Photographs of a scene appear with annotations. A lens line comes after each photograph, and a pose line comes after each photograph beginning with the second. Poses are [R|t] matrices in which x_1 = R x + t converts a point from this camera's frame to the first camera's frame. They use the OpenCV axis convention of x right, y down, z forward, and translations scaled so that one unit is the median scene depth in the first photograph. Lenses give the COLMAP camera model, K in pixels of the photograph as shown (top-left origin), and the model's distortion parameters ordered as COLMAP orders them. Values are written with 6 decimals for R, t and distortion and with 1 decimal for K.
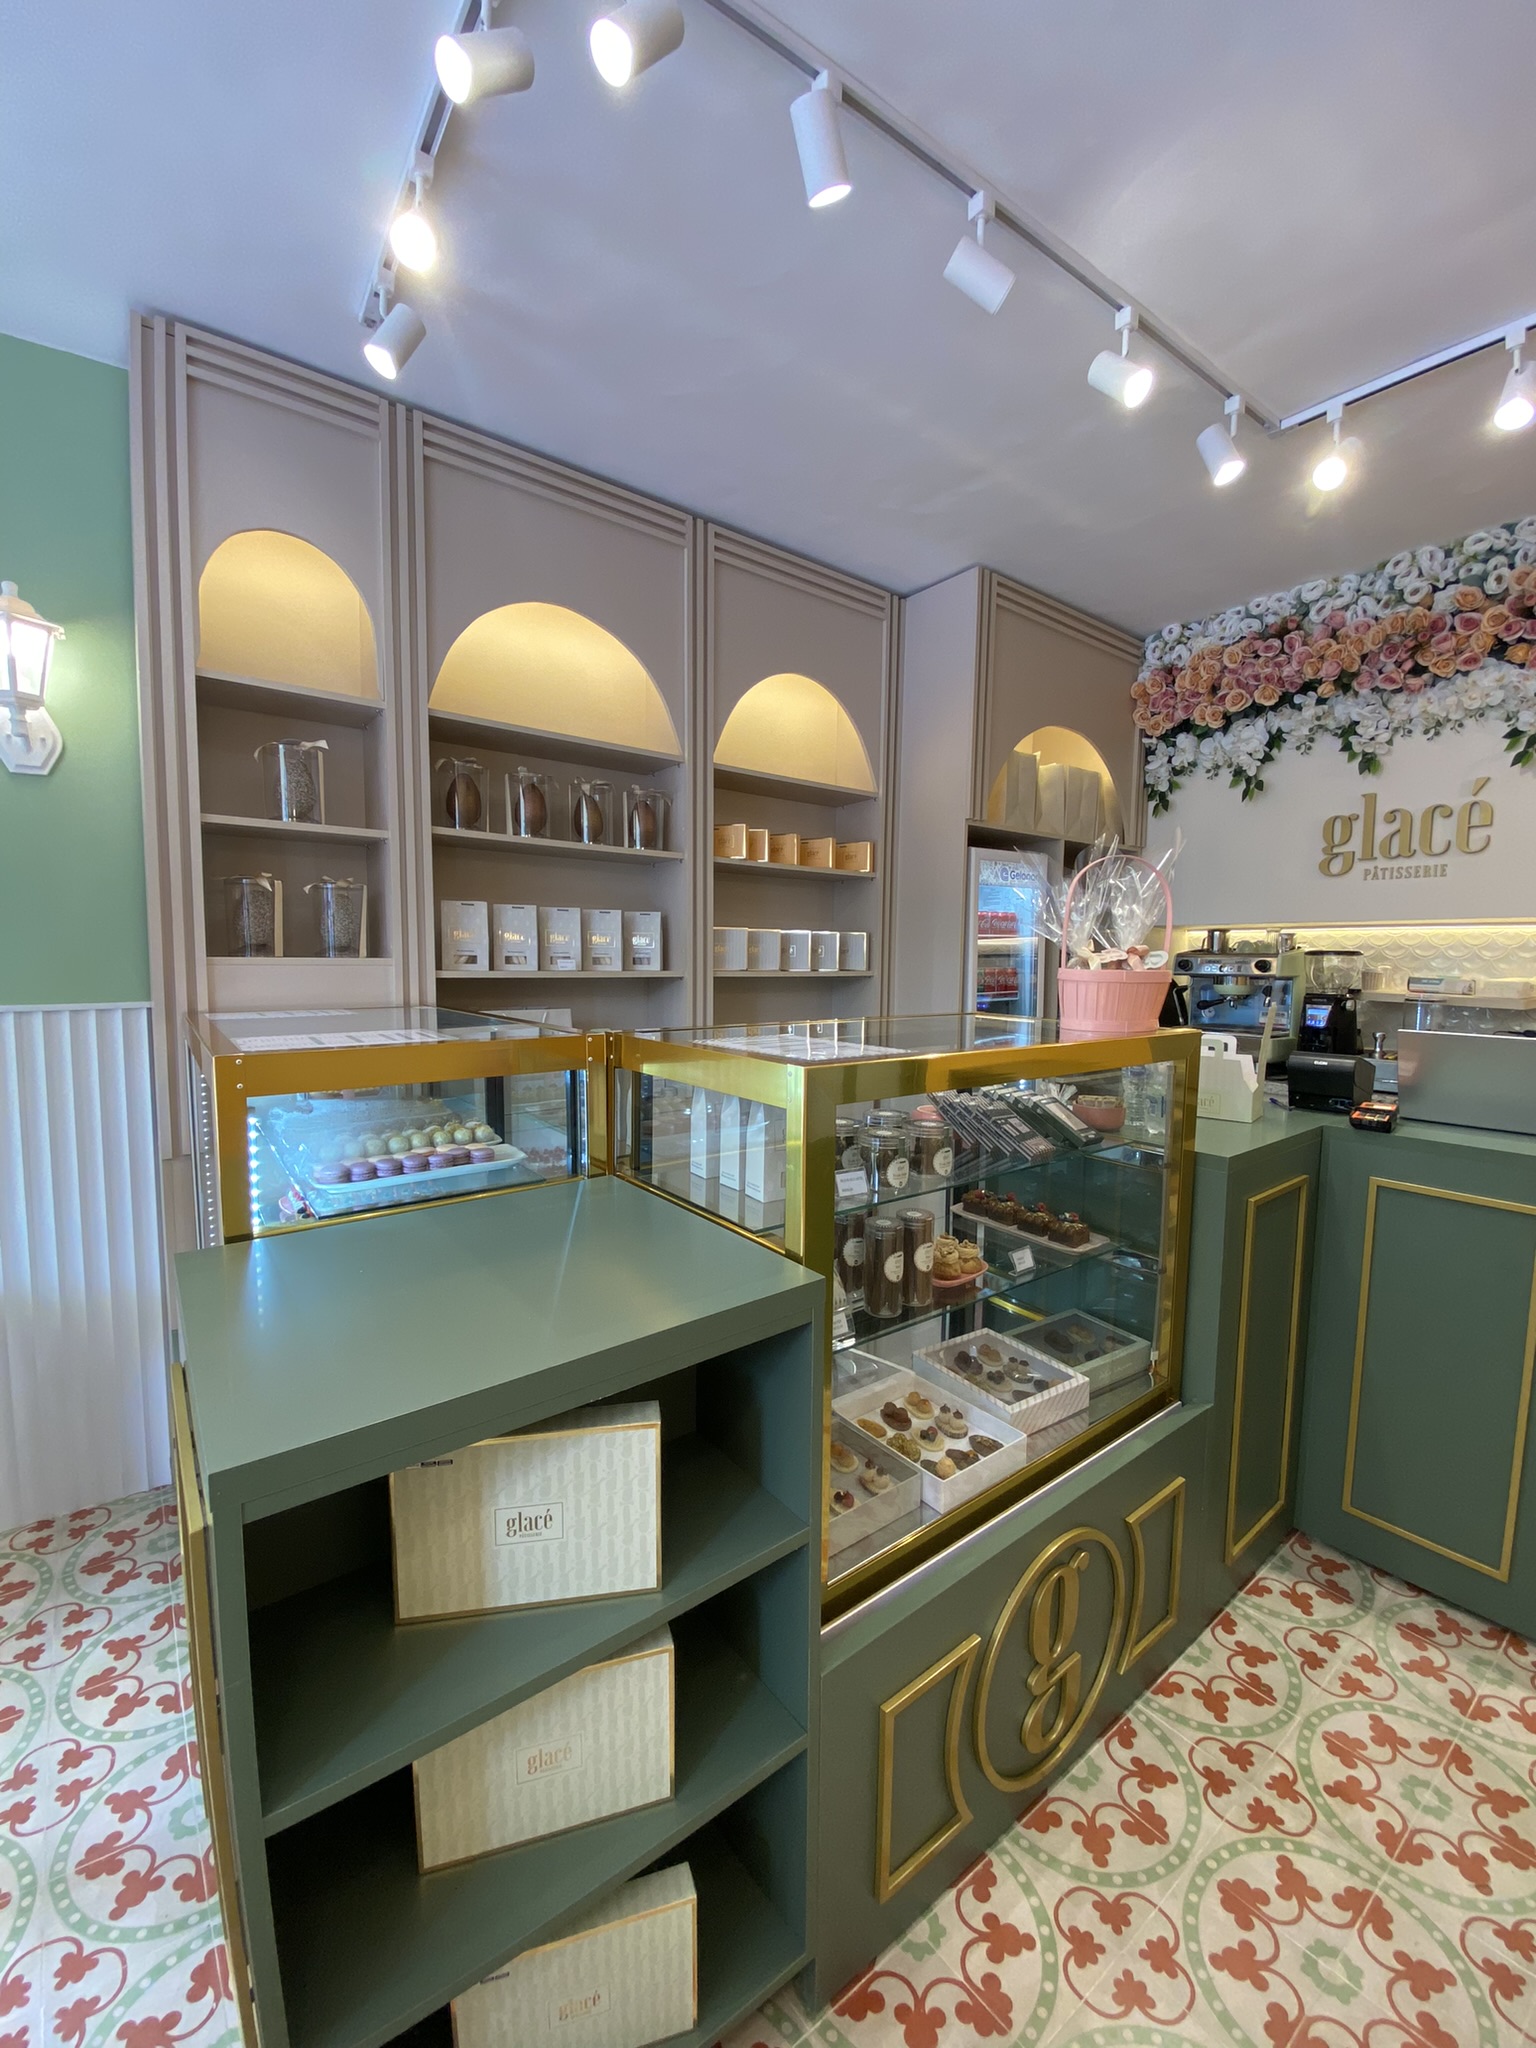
lens RADIAL K [[826.7, 0, 729.4], [0, 826.7, 1033.4], [0, 0, 1]] dist [-0.012255, -0.005741]
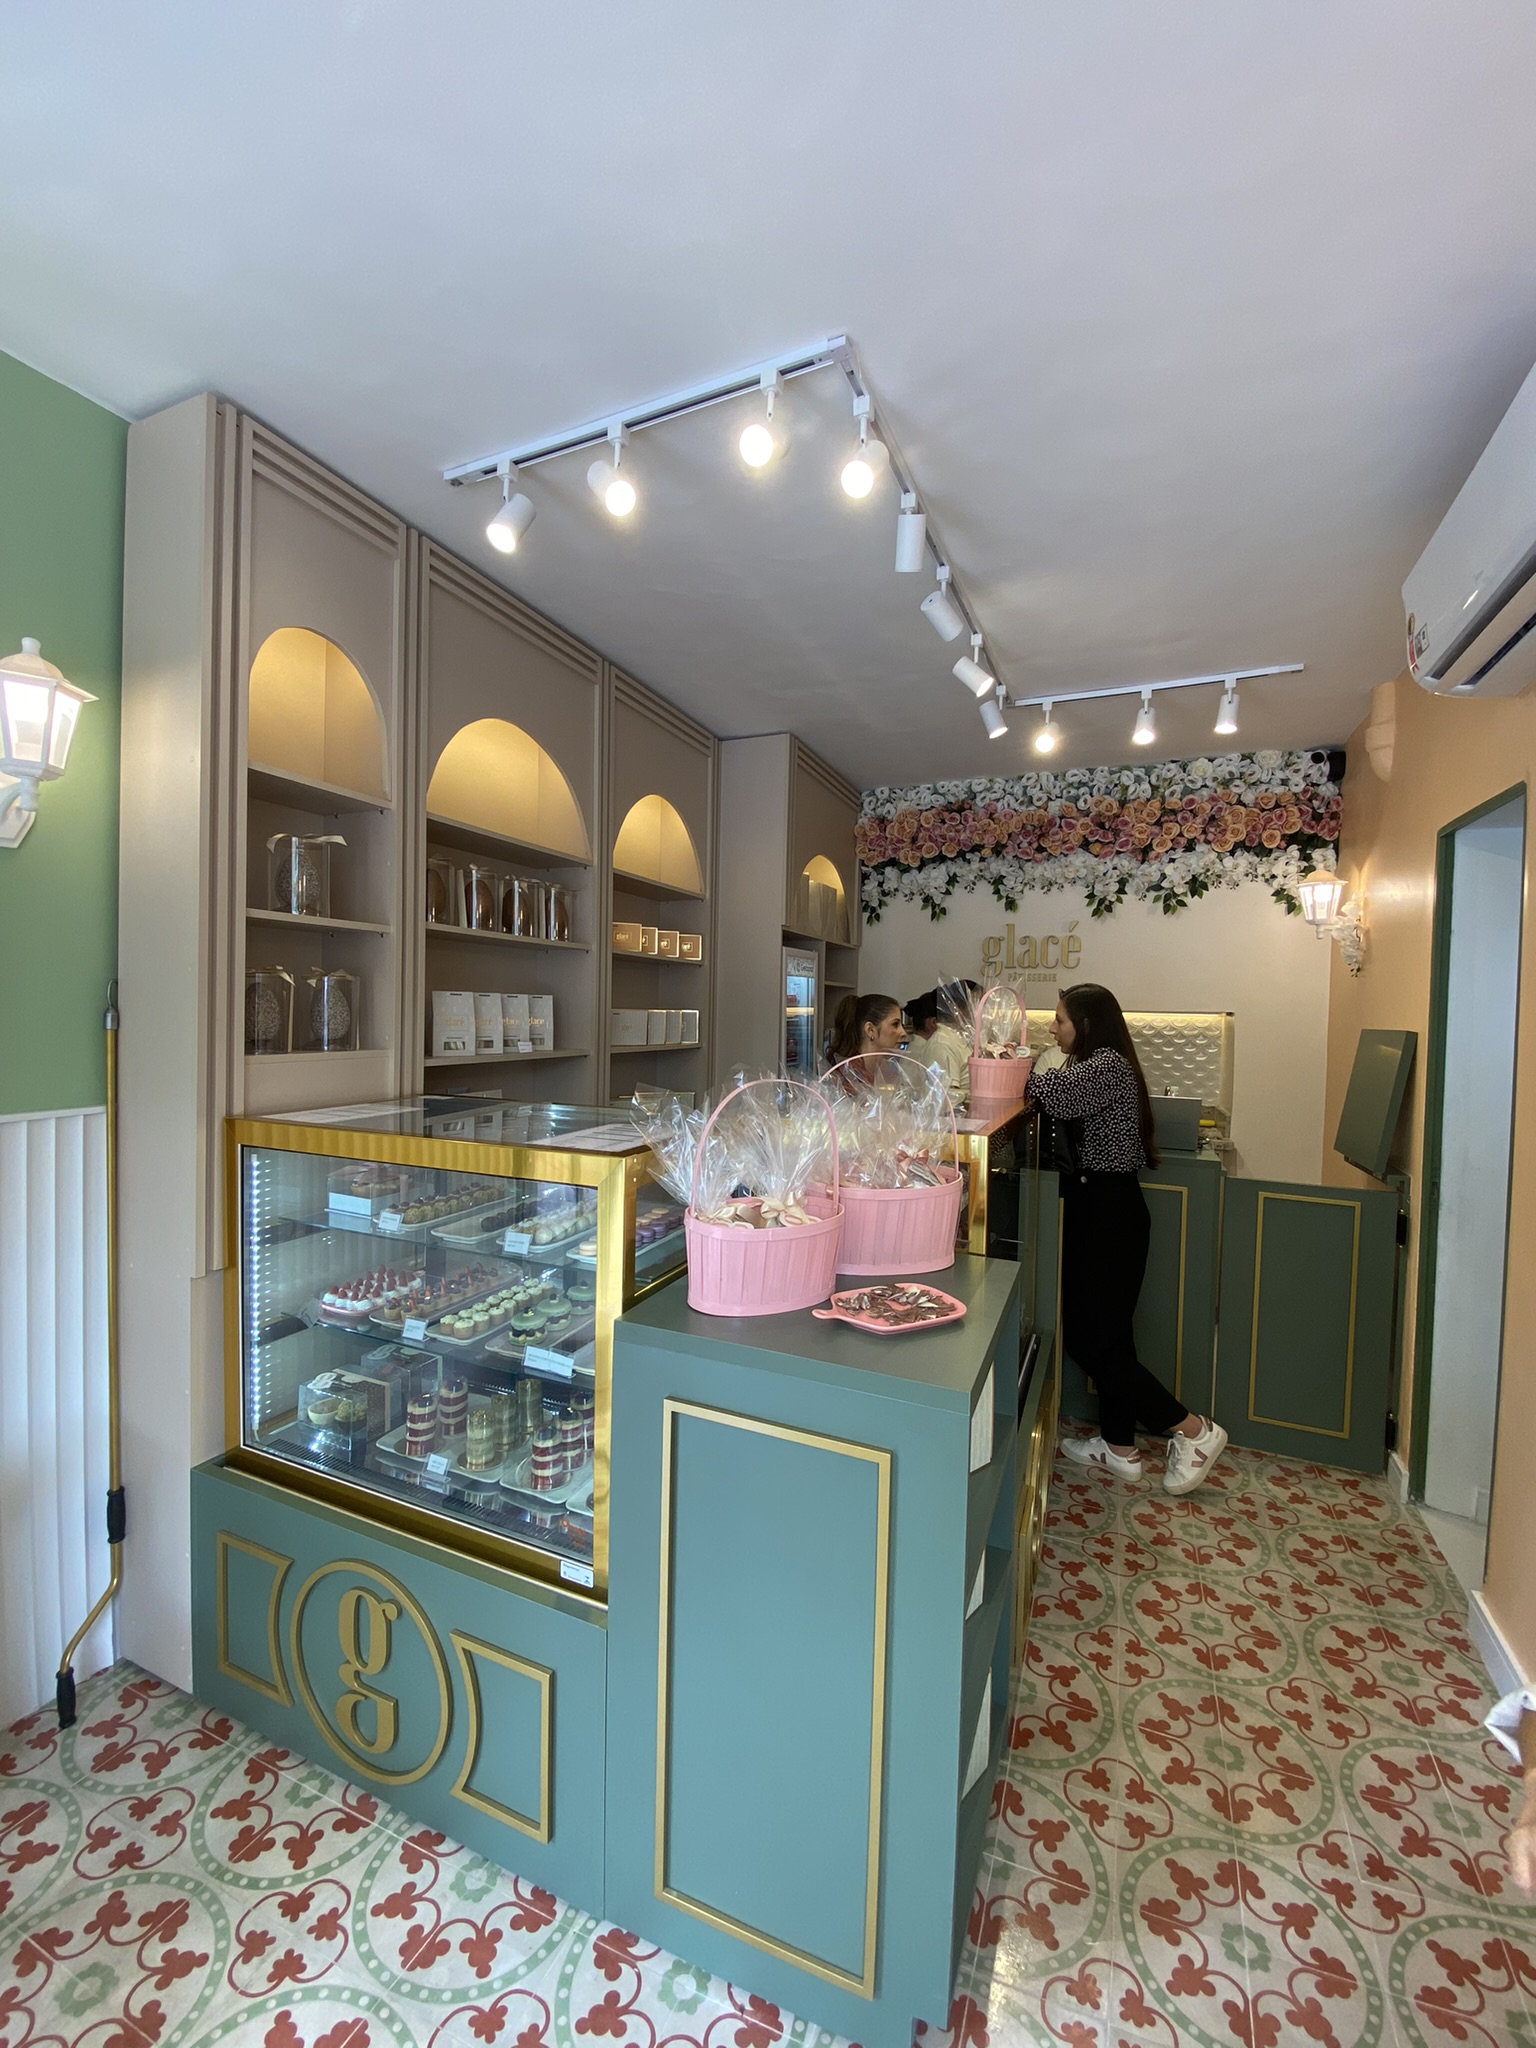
lens RADIAL K [[826.7, 0, 735.3], [0, 826.7, 1036.3], [0, 0, 1]] dist [-0.012255, -0.005741]
pose [[0.878589, -0.004454, 0.477557, -0.427733], [0.031132, 0.998364, -0.047965, -0.036391], [-0.476562, 0.057009, 0.877290, -0.078865]]
